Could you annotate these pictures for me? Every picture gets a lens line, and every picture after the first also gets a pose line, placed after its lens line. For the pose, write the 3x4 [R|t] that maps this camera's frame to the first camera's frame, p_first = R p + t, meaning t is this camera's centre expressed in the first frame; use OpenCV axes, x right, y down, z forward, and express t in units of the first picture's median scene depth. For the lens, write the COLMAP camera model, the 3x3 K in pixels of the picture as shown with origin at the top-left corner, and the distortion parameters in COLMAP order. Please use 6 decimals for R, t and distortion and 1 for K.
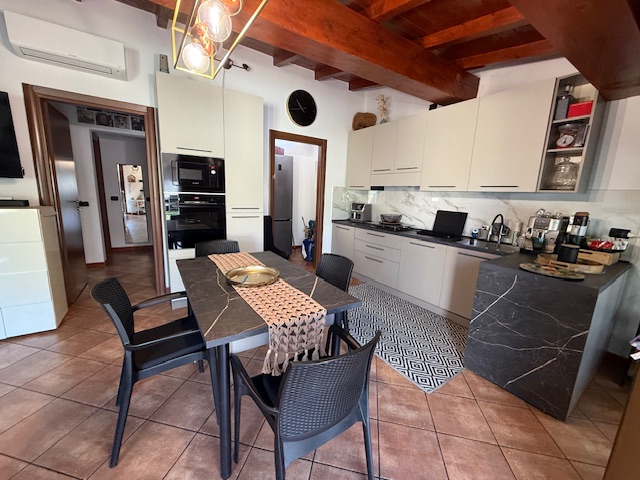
lens RADIAL K [[253.8, 0, 318.5], [0, 253.8, 240.2], [0, 0, 1]] dist [0.000578, -0.000687]
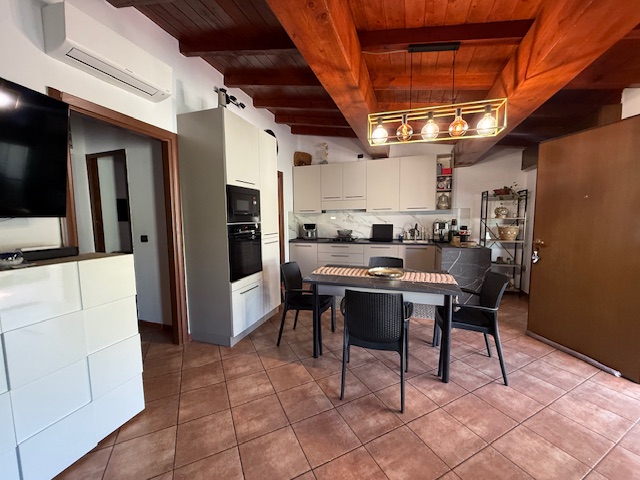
lens RADIAL K [[253.8, 0, 317.0], [0, 253.8, 240.8], [0, 0, 1]] dist [0.000578, -0.000687]
pose [[0.790024, -0.108241, 0.603445, -0.854461], [0.155649, 0.987453, -0.026653, -0.041079], [-0.592988, 0.114982, 0.796959, 0.019404]]
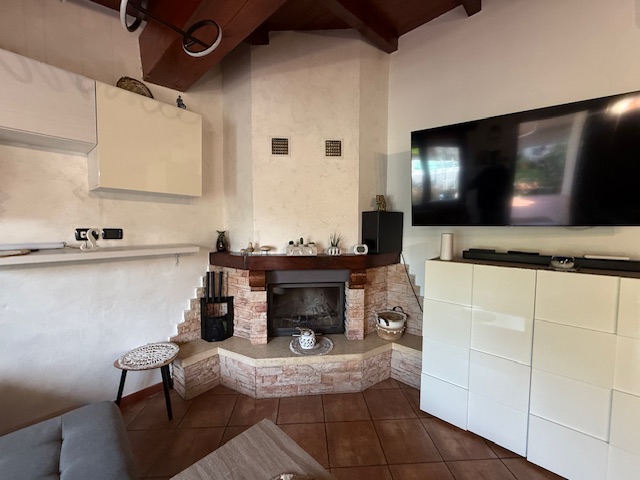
lens RADIAL K [[253.8, 0, 317.9], [0, 253.8, 239.2], [0, 0, 1]] dist [0.000578, -0.000687]
pose [[0.254441, 0.011174, -0.967024, -0.645250], [-0.170180, 0.984847, -0.033397, -0.050463], [0.951997, 0.173066, 0.252487, 0.094557]]
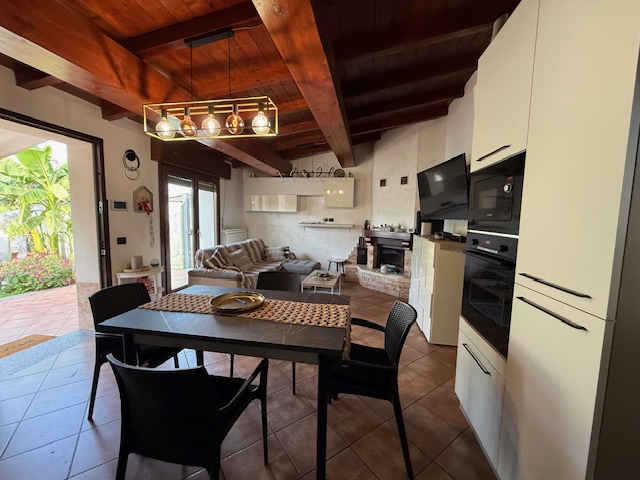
lens RADIAL K [[253.8, 0, 319.2], [0, 253.8, 239.4], [0, 0, 1]] dist [0.000578, -0.000687]
pose [[-0.687475, 0.009206, -0.726150, 0.144070], [-0.179949, 0.966576, 0.182619, -0.199260], [0.703560, 0.256216, -0.662840, 1.076483]]
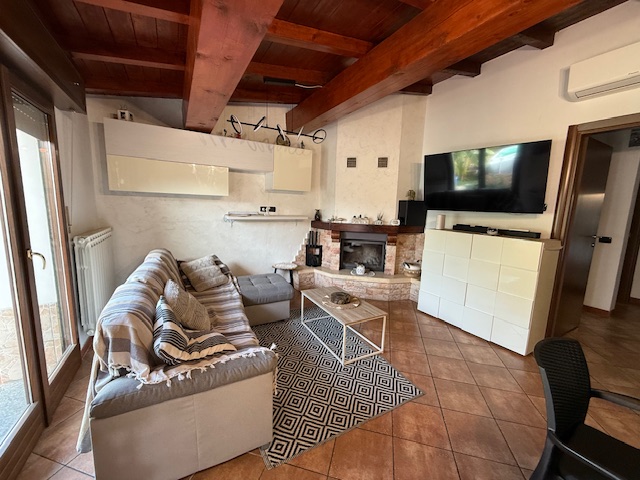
lens RADIAL K [[253.8, 0, 318.4], [0, 253.8, 239.9], [0, 0, 1]] dist [0.000578, -0.000687]
pose [[-0.052898, 0.096378, -0.993938, -0.004902], [-0.214163, 0.971078, 0.105559, -0.033669], [0.975365, 0.218448, -0.030728, 0.089278]]
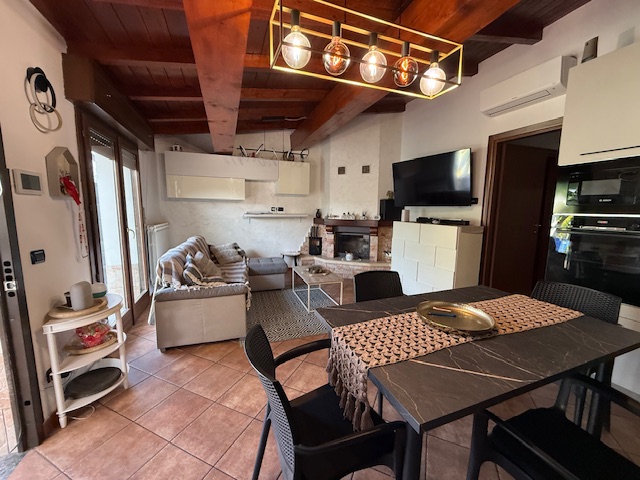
lens RADIAL K [[253.8, 0, 318.6], [0, 253.8, 240.1], [0, 0, 1]] dist [0.000578, -0.000687]
pose [[-0.216004, 0.079897, -0.973118, 0.320229], [-0.194764, 0.973091, 0.123126, -0.056474], [0.956770, 0.216124, -0.194631, 0.418616]]
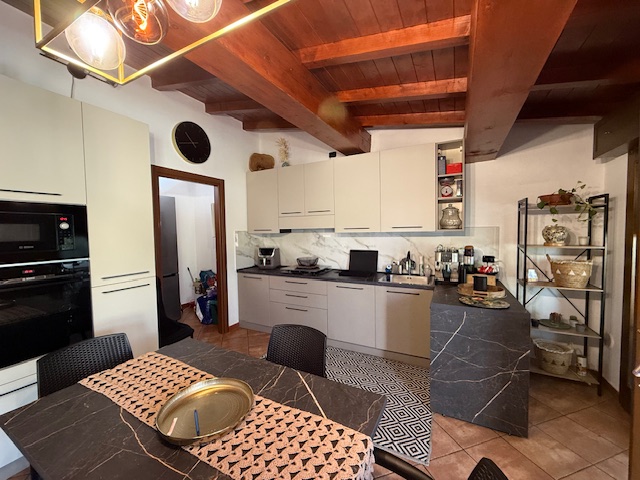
lens RADIAL K [[253.8, 0, 318.2], [0, 253.8, 240.7], [0, 0, 1]] dist [0.000578, -0.000687]
pose [[0.876888, -0.075529, 0.474725, -0.166040], [0.138013, 0.985557, -0.098129, -0.086127], [-0.460457, 0.151566, 0.874647, 0.176707]]
